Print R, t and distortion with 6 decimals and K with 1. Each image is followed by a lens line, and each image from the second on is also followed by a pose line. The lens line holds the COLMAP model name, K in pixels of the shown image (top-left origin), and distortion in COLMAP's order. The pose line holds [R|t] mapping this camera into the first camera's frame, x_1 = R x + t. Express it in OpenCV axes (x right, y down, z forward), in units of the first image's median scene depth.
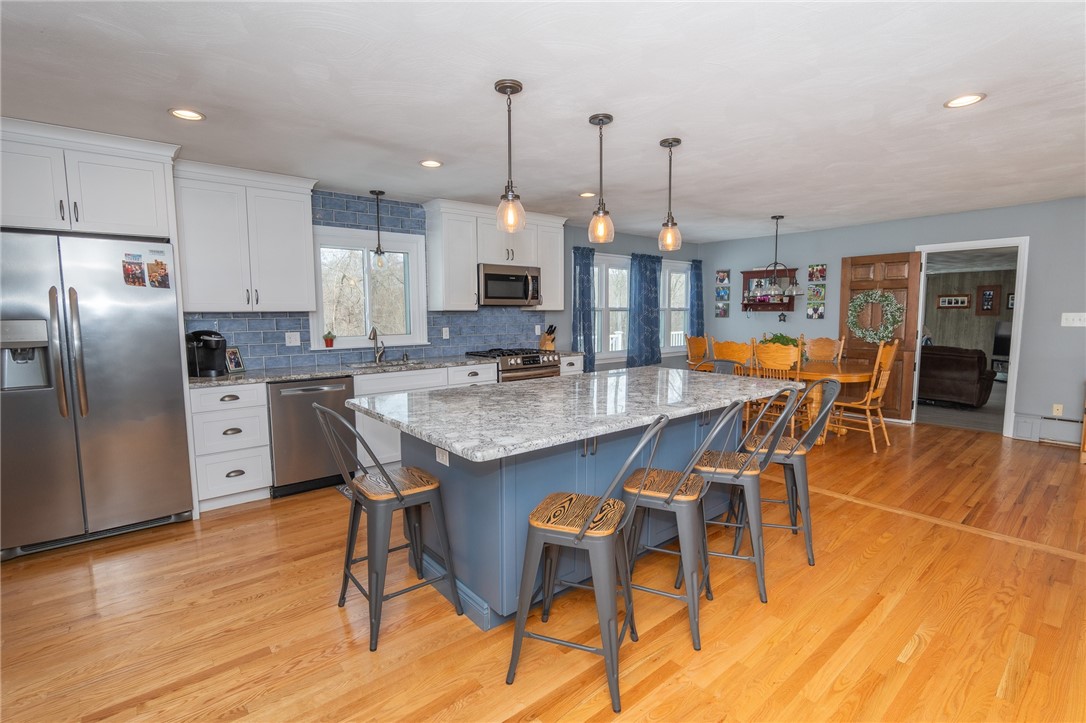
lens RADIAL K [[504.0, 0, 542.2], [0, 504.0, 365.0], [0, 0, 1]] dist [-0.022021, 0.004672]
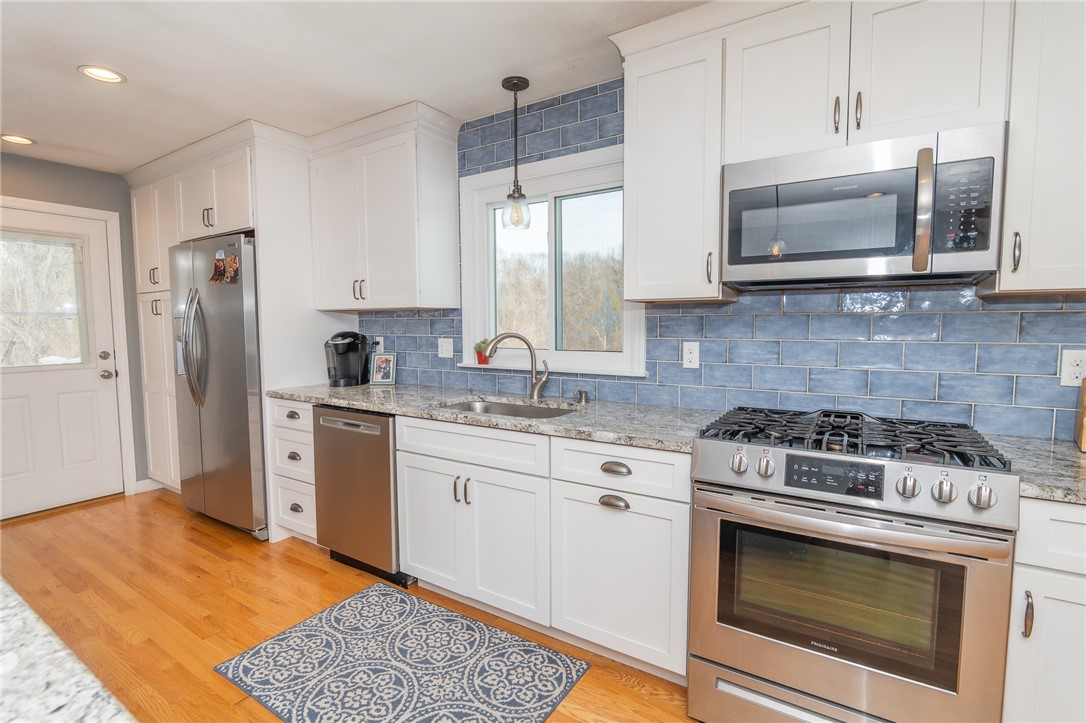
lens RADIAL K [[504.0, 0, 554.0], [0, 504.0, 366.9], [0, 0, 1]] dist [-0.022021, 0.004672]
pose [[0.327834, 0.086269, -0.940788, 0.152918], [-0.098172, 0.993542, 0.056897, -0.057678], [0.939621, 0.073706, 0.334186, 0.655310]]
